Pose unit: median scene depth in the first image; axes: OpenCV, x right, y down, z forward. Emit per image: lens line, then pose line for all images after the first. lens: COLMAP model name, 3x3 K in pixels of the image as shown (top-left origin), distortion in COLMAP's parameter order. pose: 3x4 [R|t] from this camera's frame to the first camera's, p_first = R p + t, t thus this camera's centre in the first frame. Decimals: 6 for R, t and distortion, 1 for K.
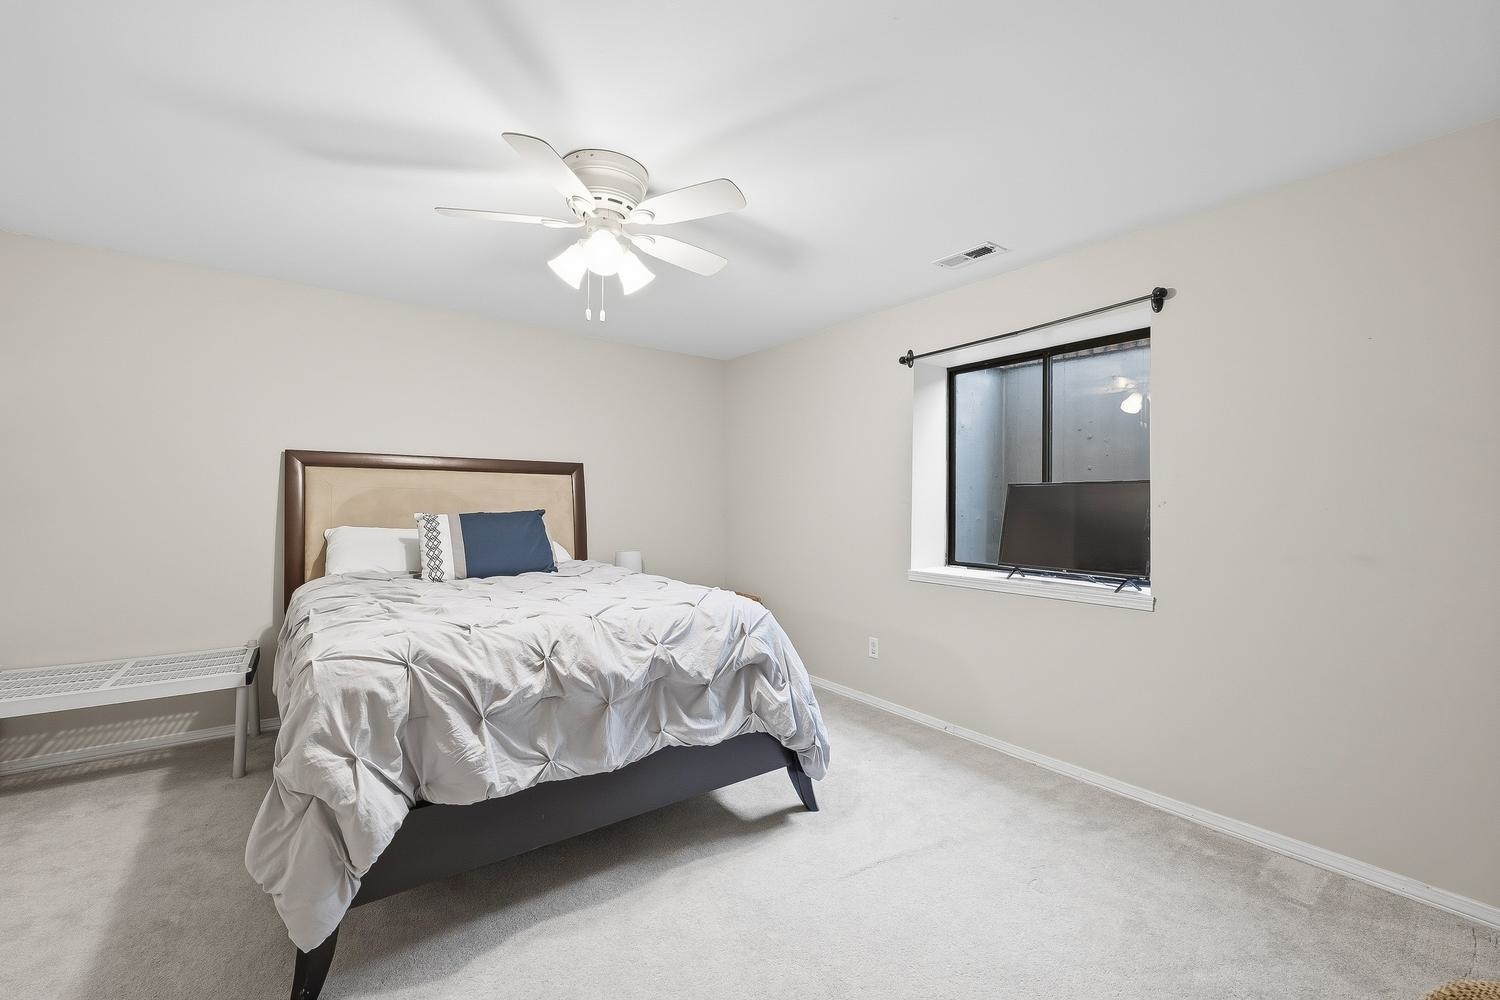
lens RADIAL K [[613.9, 0, 748.2], [0, 613.9, 503.7], [0, 0, 1]] dist [0.004663, -0.000335]
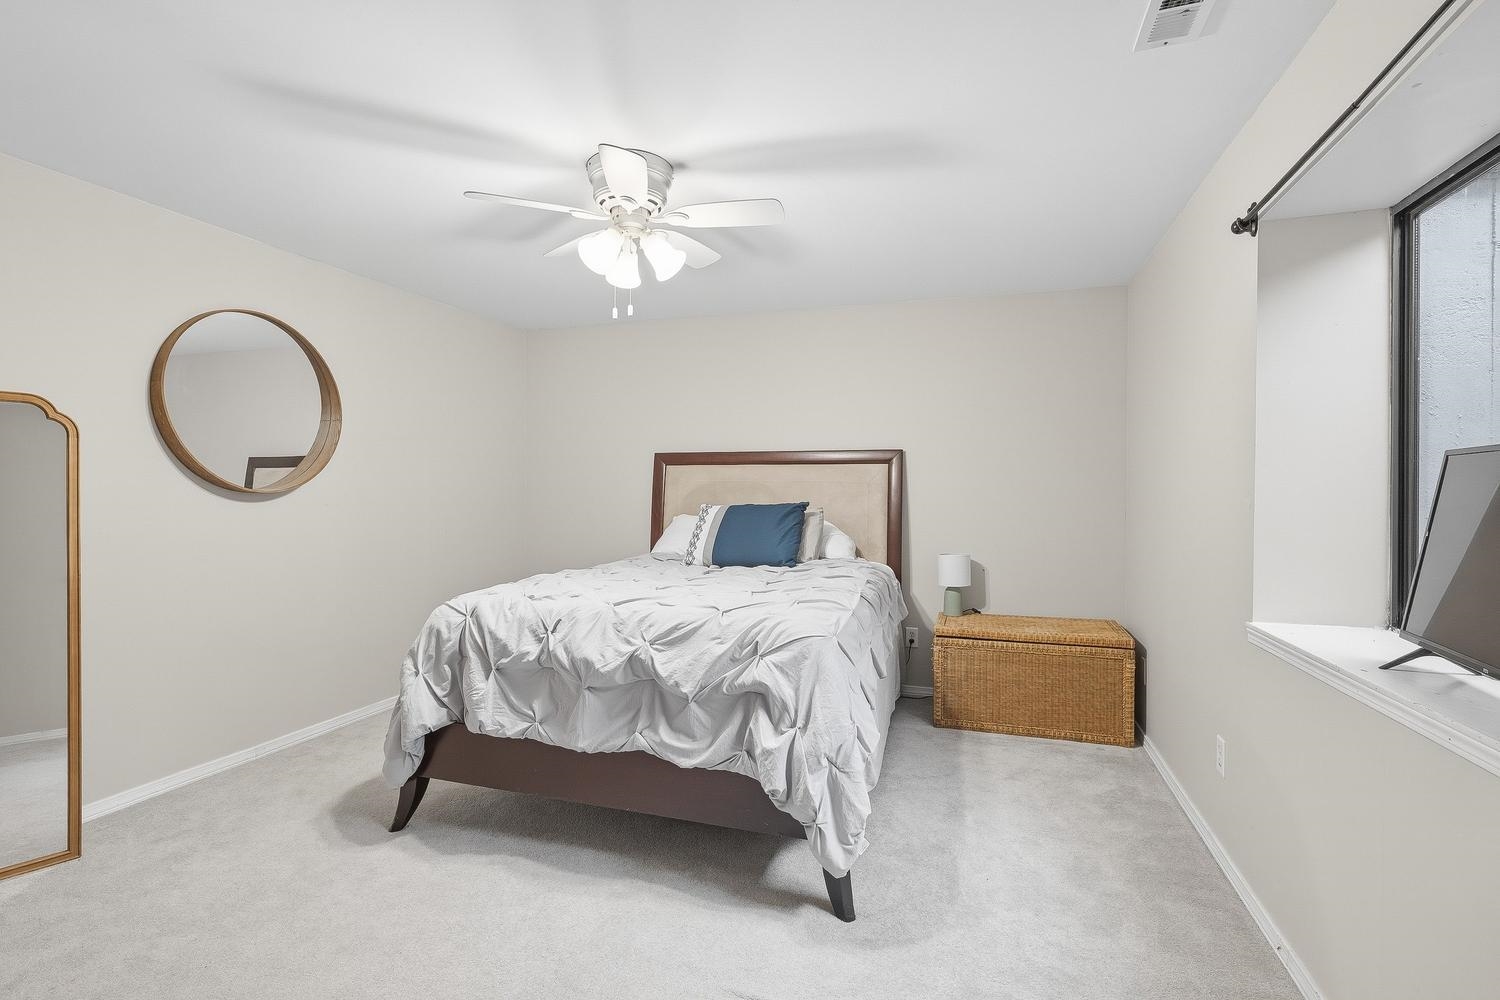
lens RADIAL K [[695.3, 0, 750.6], [0, 695.3, 498.4], [0, 0, 1]] dist [0.004015, -0.000140]
pose [[0.576423, 0.003174, -0.817145, 0.832831], [-0.001857, 0.999995, 0.002574, 0.001409], [0.817149, 0.000034, 0.576426, 0.509475]]
